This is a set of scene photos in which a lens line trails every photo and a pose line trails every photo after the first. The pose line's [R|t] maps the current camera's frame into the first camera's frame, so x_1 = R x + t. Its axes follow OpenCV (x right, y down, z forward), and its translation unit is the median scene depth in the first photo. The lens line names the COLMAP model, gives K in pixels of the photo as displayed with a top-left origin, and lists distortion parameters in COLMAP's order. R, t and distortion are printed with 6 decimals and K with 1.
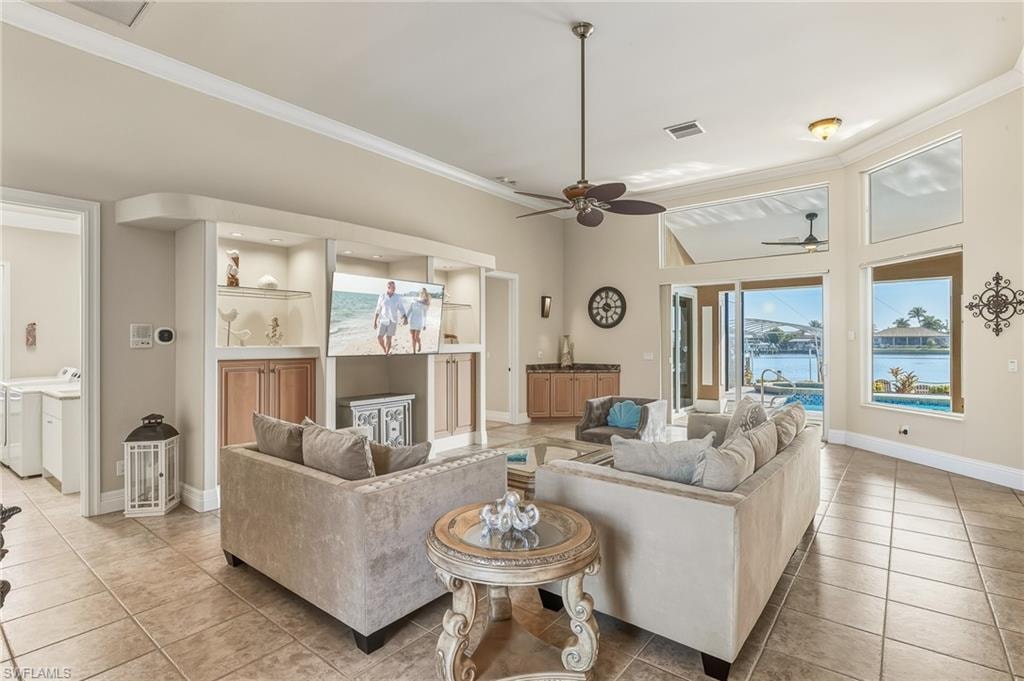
lens RADIAL K [[437.9, 0, 514.8], [0, 437.9, 342.0], [0, 0, 1]] dist [-0.000910, -0.000682]
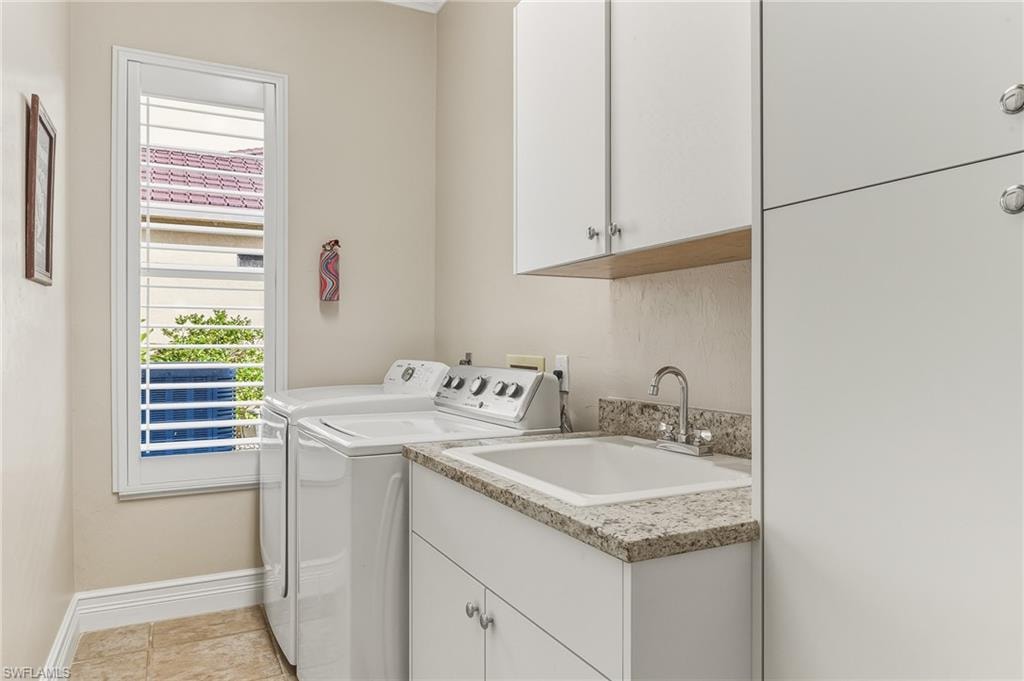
lens RADIAL K [[437.9, 0, 514.8], [0, 437.9, 342.0], [0, 0, 1]] dist [-0.000910, -0.000682]
pose [[0.962468, 0.001038, -0.271392, -1.233652], [0.000275, 0.999988, 0.004801, 0.060170], [0.271394, -0.004695, 0.962457, 0.988148]]
